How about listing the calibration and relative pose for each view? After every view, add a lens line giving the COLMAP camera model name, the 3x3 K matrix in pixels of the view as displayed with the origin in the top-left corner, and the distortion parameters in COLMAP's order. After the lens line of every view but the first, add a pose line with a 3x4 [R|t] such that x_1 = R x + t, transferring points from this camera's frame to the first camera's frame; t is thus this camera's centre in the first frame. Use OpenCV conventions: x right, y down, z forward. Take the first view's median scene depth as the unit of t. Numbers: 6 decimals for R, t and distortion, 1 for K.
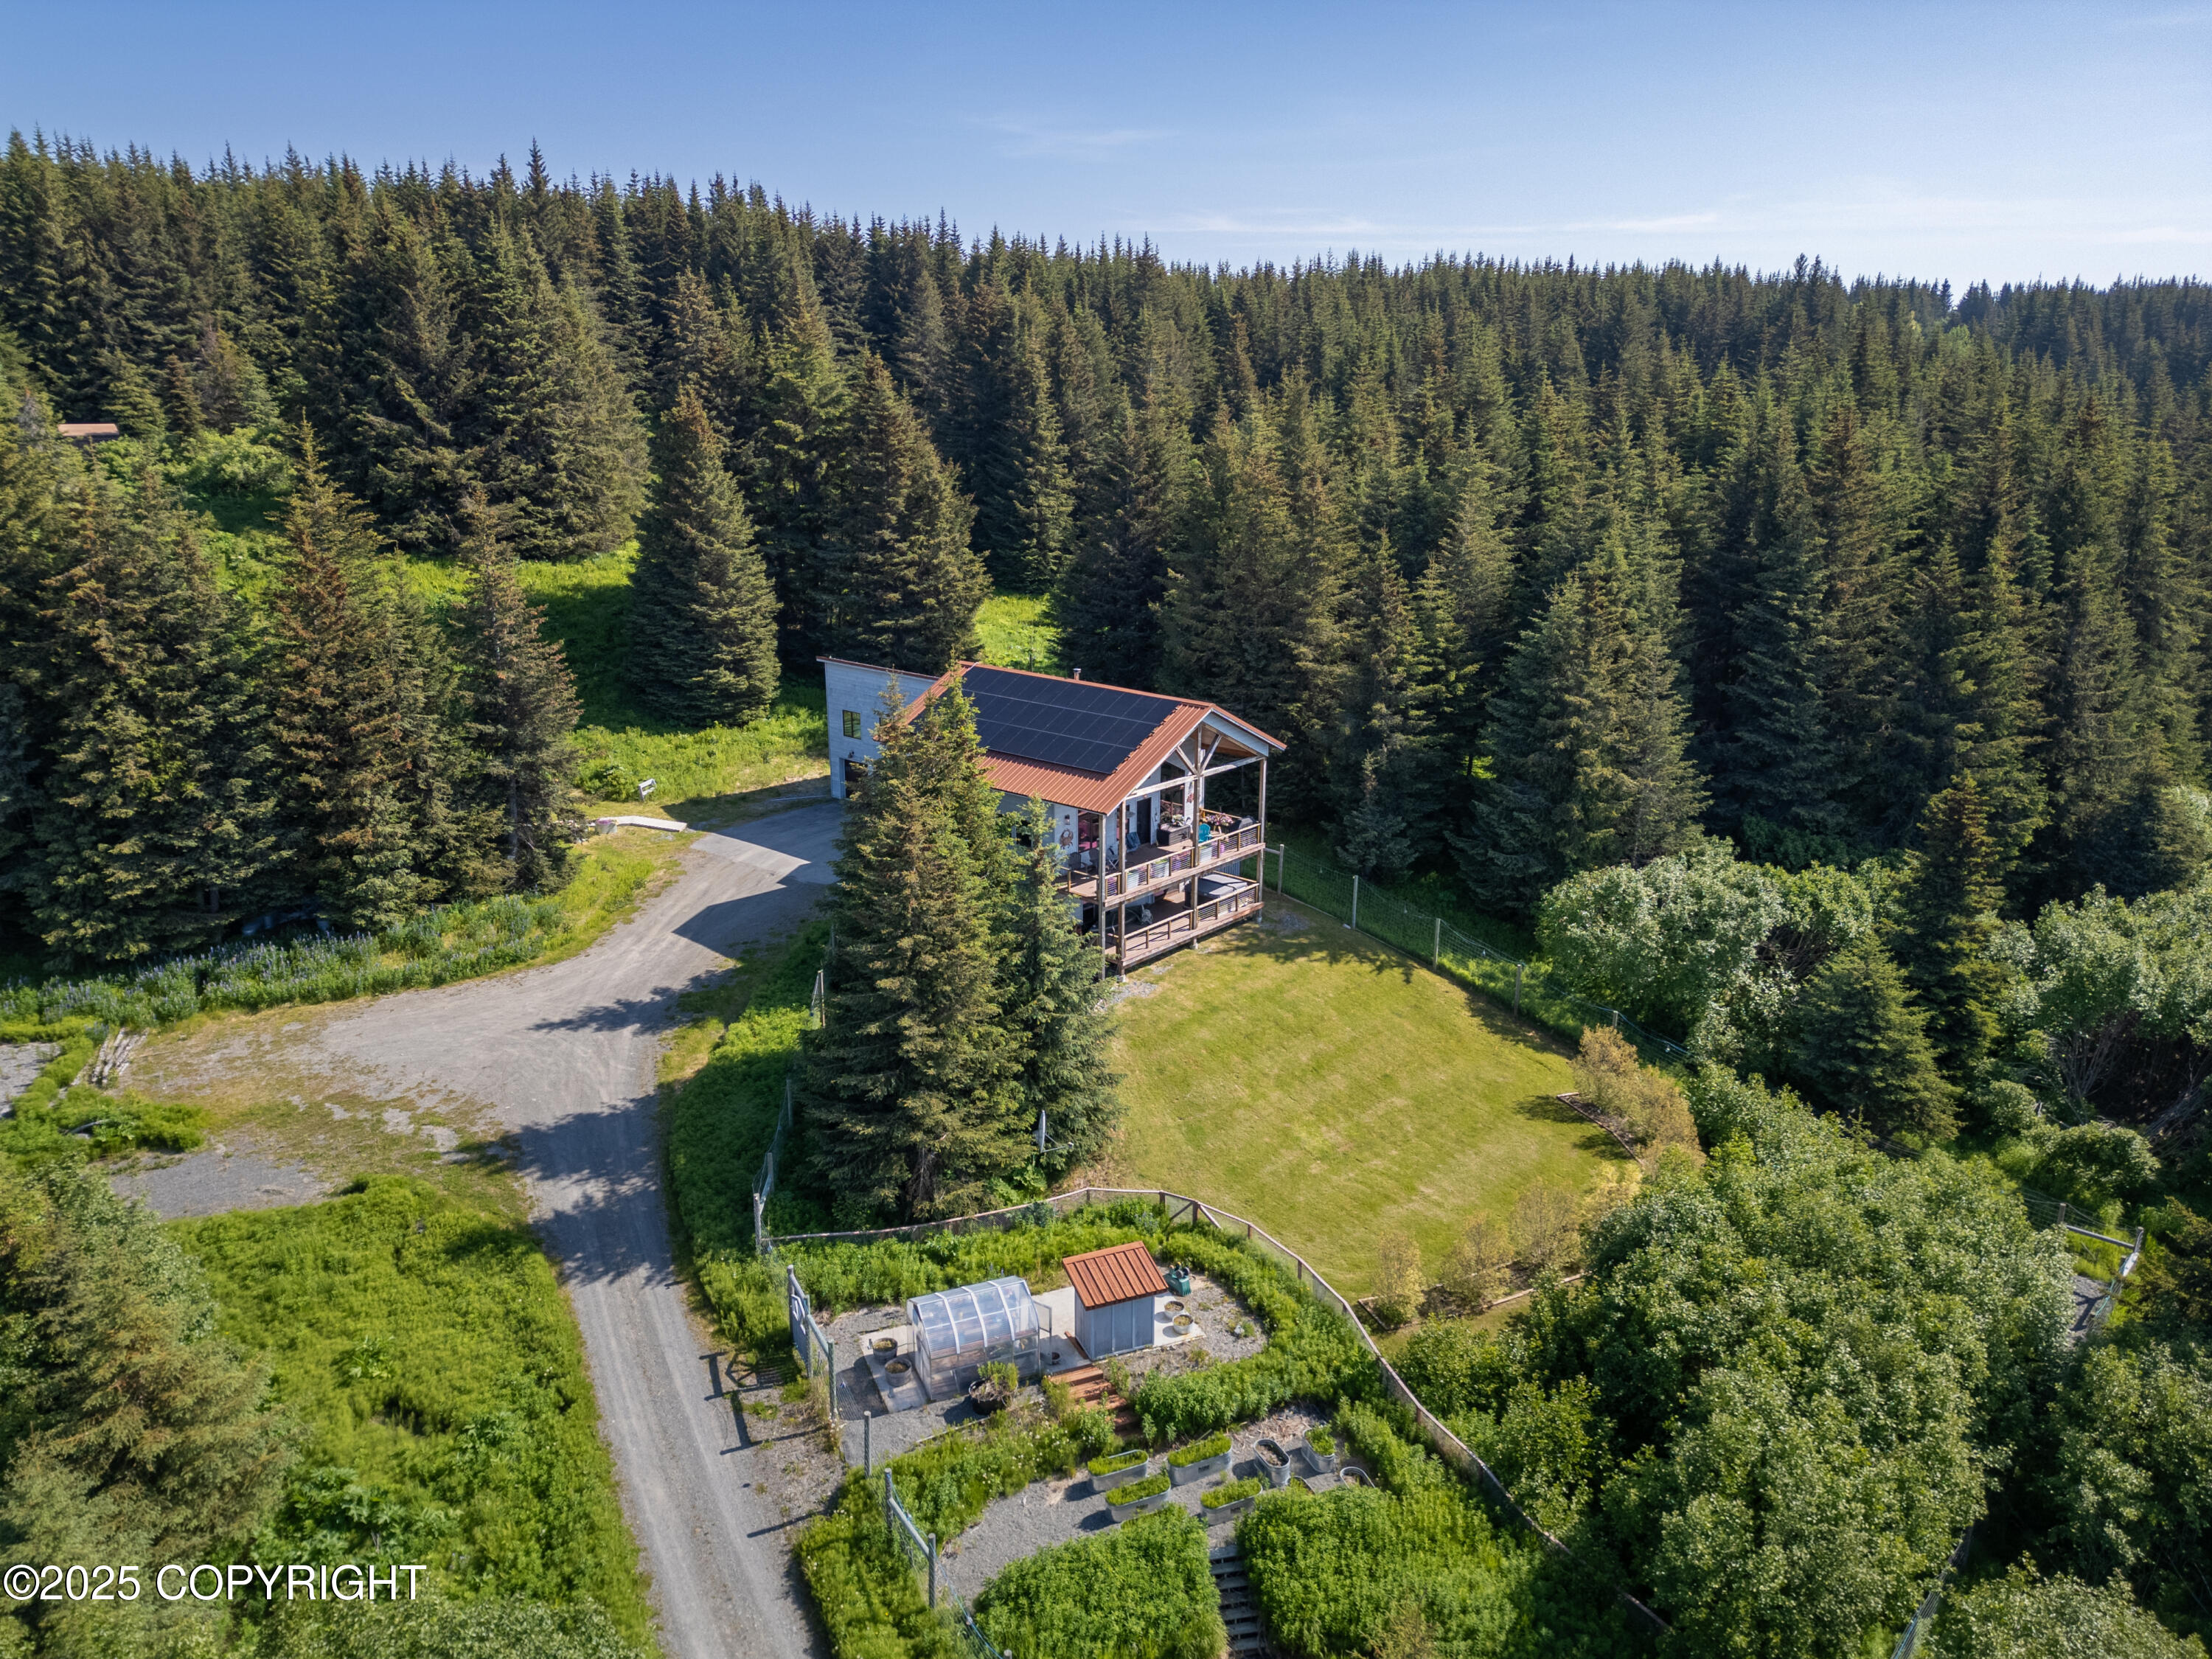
lens RADIAL K [[1539.9, 0, 1106.0], [0, 1539.9, 829.5], [0, 0, 1]] dist [0.042485, -0.053404]
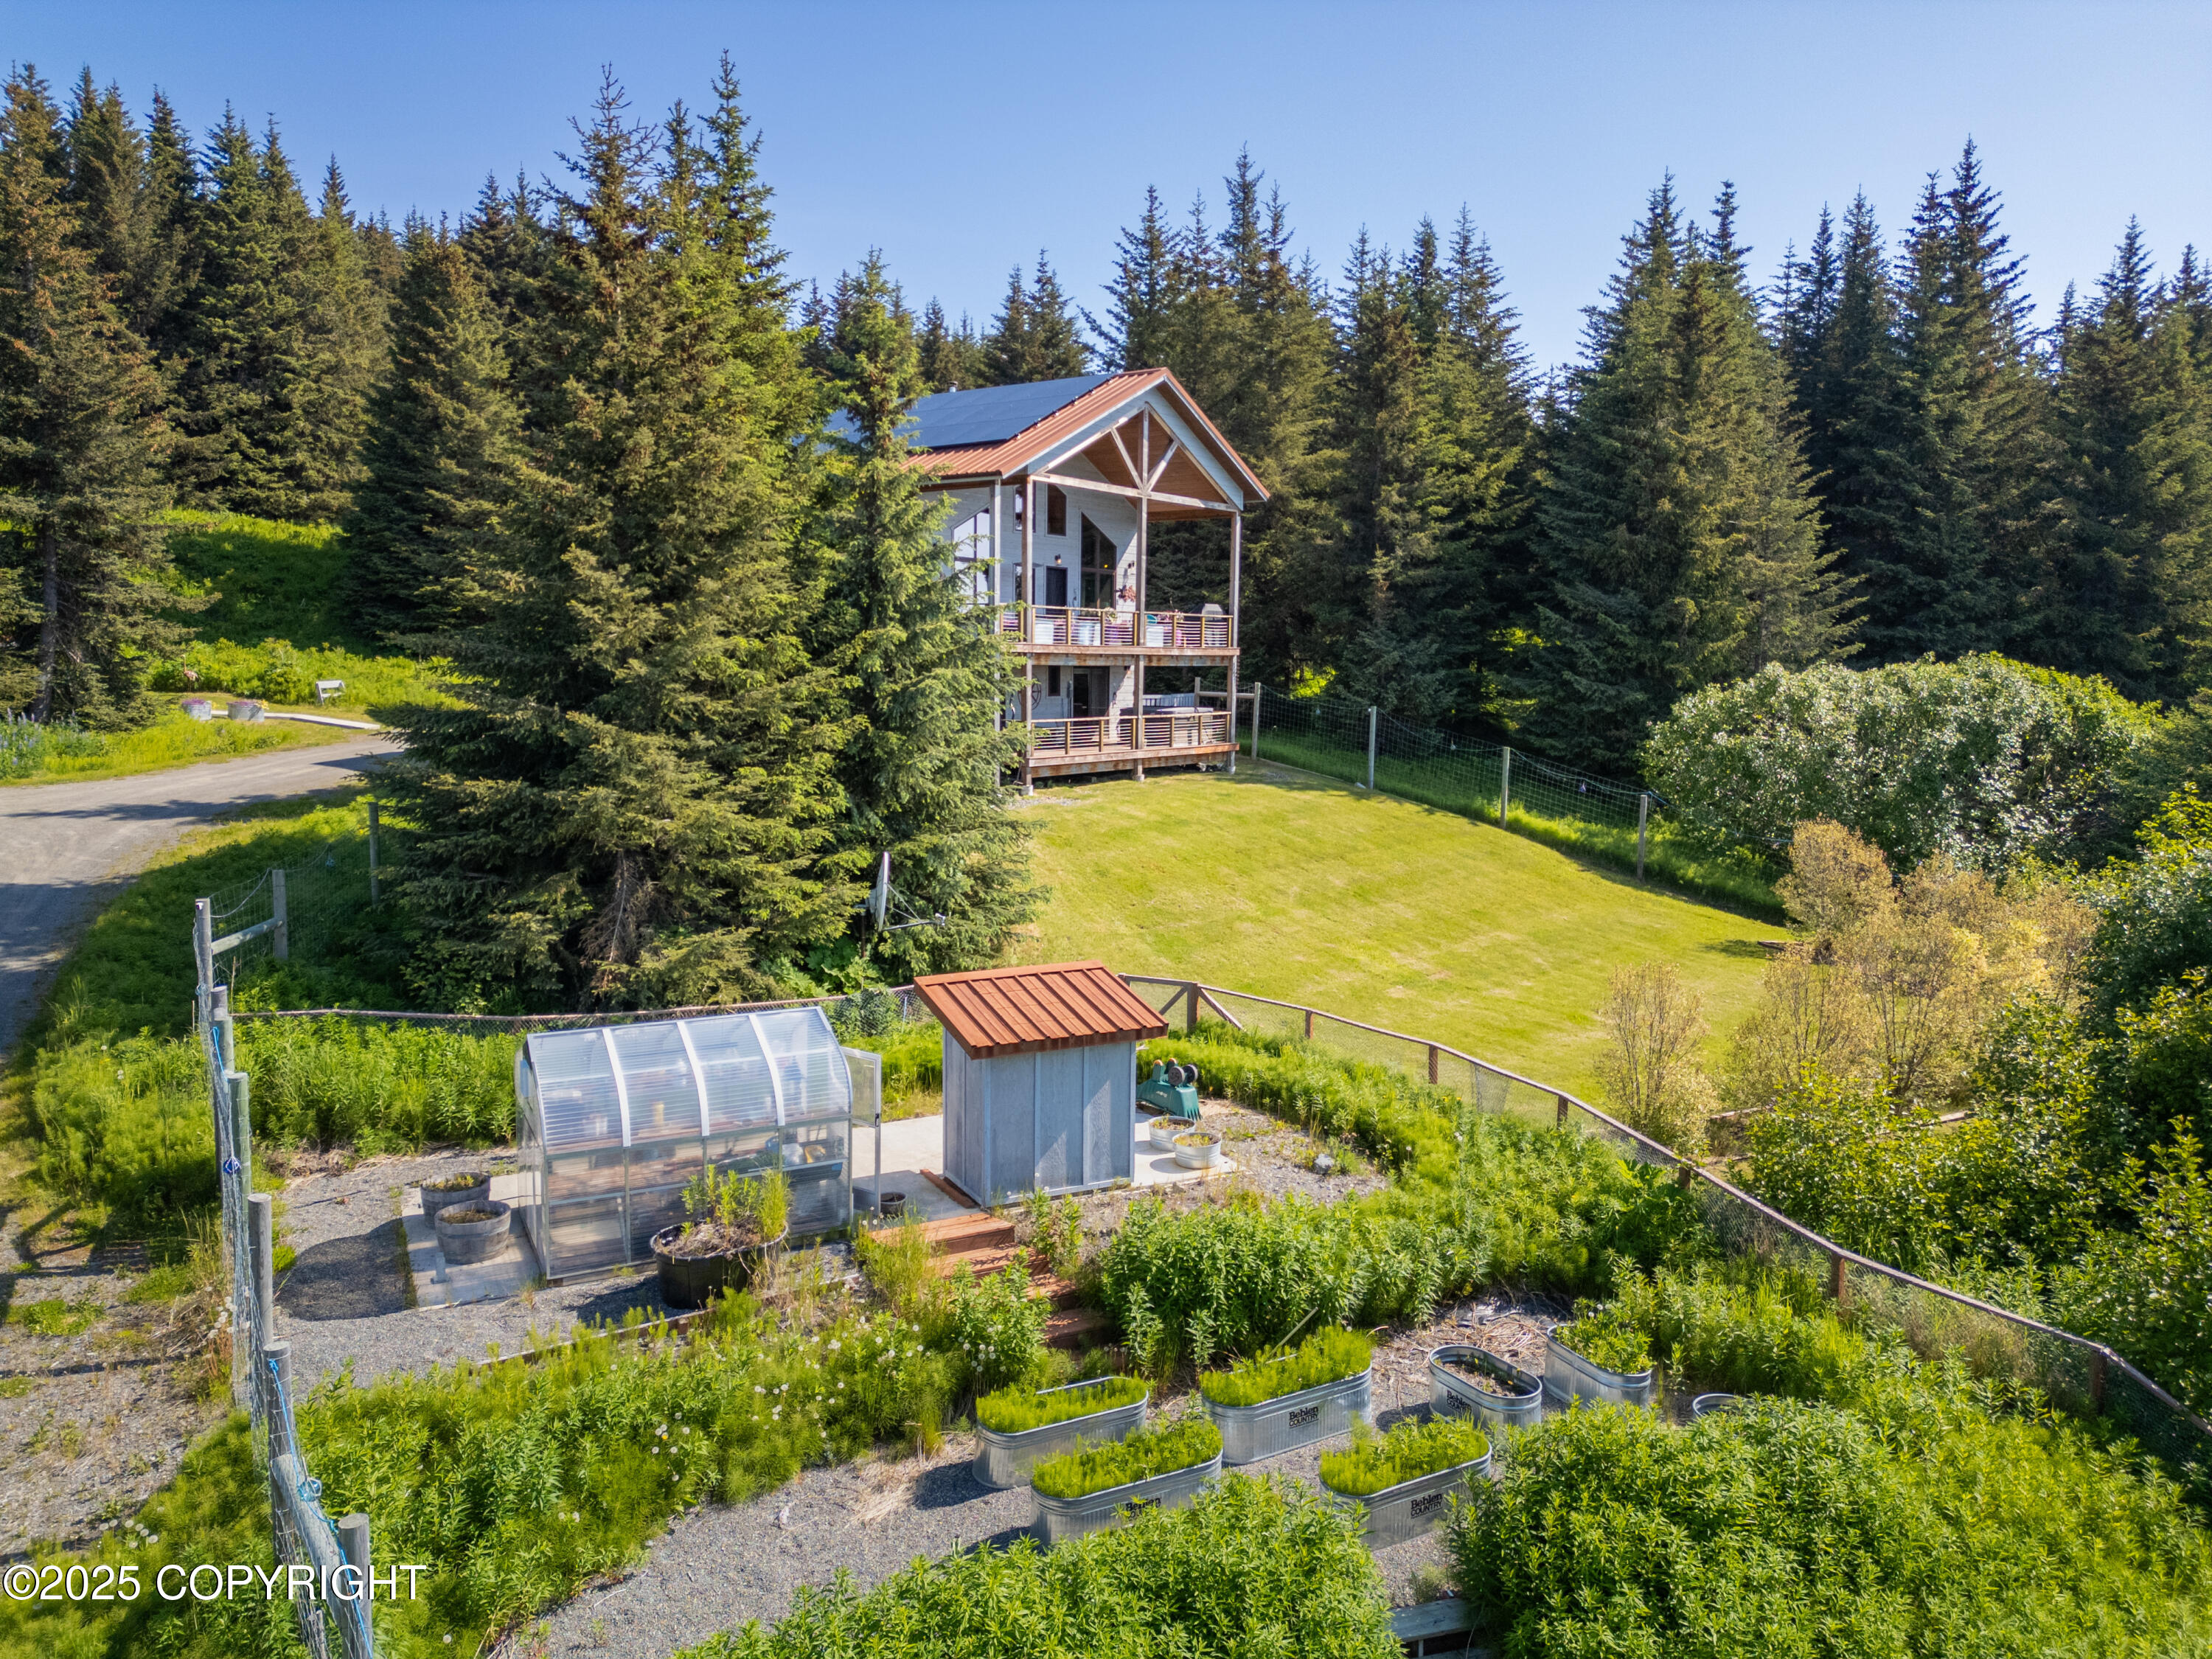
lens RADIAL K [[1534.9, 0, 1106.0], [0, 1534.9, 829.5], [0, 0, 1]] dist [0.056170, -0.043603]
pose [[0.996862, -0.000733, 0.079152, -0.007815], [0.014498, 0.984731, -0.173478, 0.260427], [-0.077816, 0.174081, 0.981652, 0.482428]]
